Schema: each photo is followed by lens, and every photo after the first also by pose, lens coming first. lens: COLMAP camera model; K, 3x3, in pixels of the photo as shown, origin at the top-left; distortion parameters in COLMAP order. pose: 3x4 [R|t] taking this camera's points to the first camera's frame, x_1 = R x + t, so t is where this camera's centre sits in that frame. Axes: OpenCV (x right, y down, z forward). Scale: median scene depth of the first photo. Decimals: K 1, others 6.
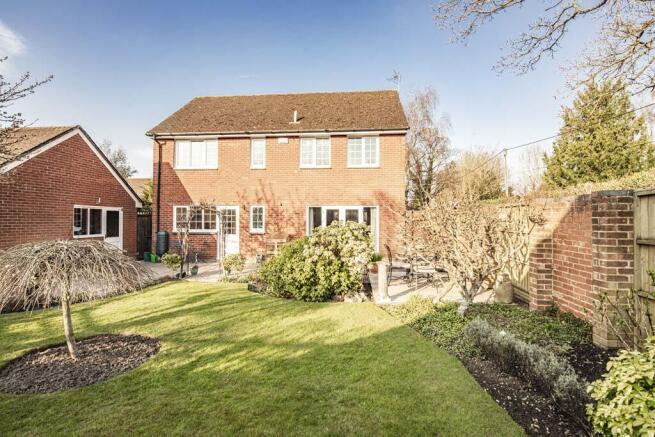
lens RADIAL K [[317.1, 0, 327.5], [0, 317.1, 220.9], [0, 0, 1]] dist [-0.005377, -0.001339]
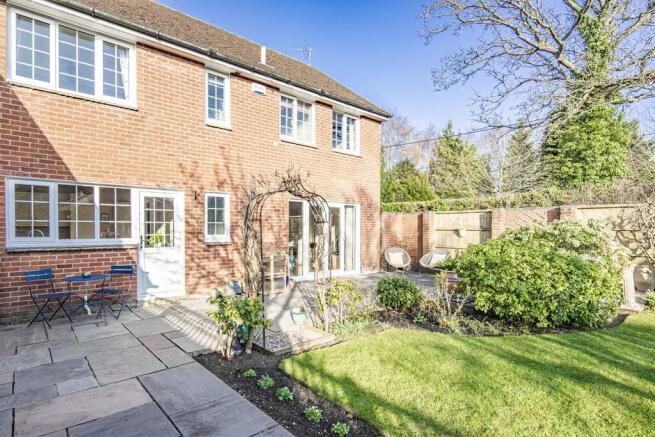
lens RADIAL K [[344.7, 0, 302.3], [0, 344.7, 231.4], [0, 0, 1]] dist [0.002808, -0.000880]
pose [[0.711865, -0.007702, 0.702274, -0.538450], [-0.008236, 0.999780, 0.019313, 0.005034], [-0.702268, -0.019532, 0.711644, 0.463282]]
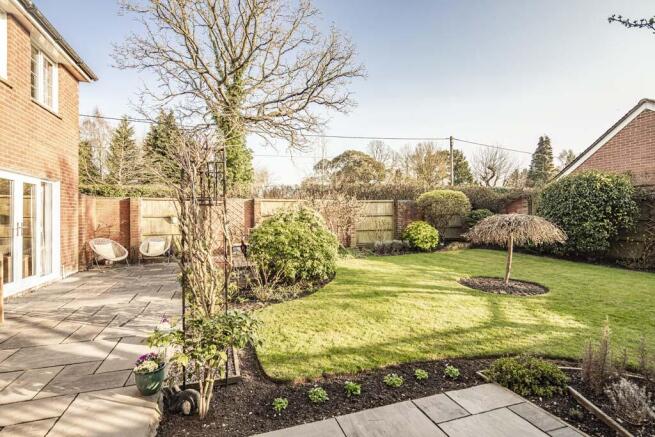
lens RADIAL K [[317.1, 0, 329.2], [0, 317.1, 216.5], [0, 0, 1]] dist [-0.005377, -0.001339]
pose [[-0.412200, 0.002213, 0.911091, -0.567232], [-0.008050, 0.999949, -0.006071, 0.016513], [-0.911058, -0.009837, -0.412161, 0.760580]]
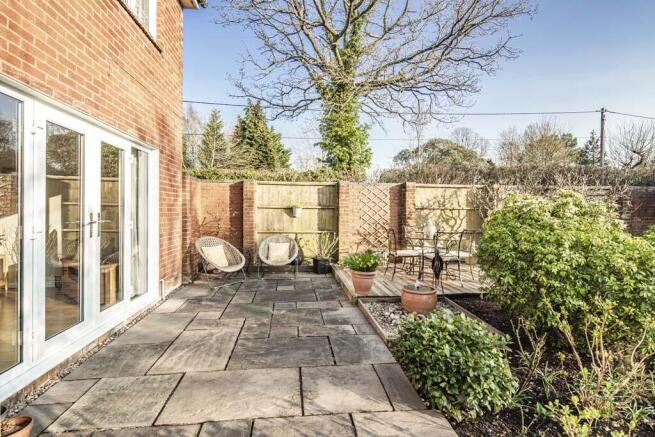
lens RADIAL K [[317.1, 0, 324.7], [0, 317.1, 217.0], [0, 0, 1]] dist [-0.005377, -0.001339]
pose [[-0.197118, -0.020694, 0.980161, -0.245736], [-0.022602, 0.999607, 0.016559, 0.021038], [-0.980119, -0.018890, -0.197508, 0.851778]]
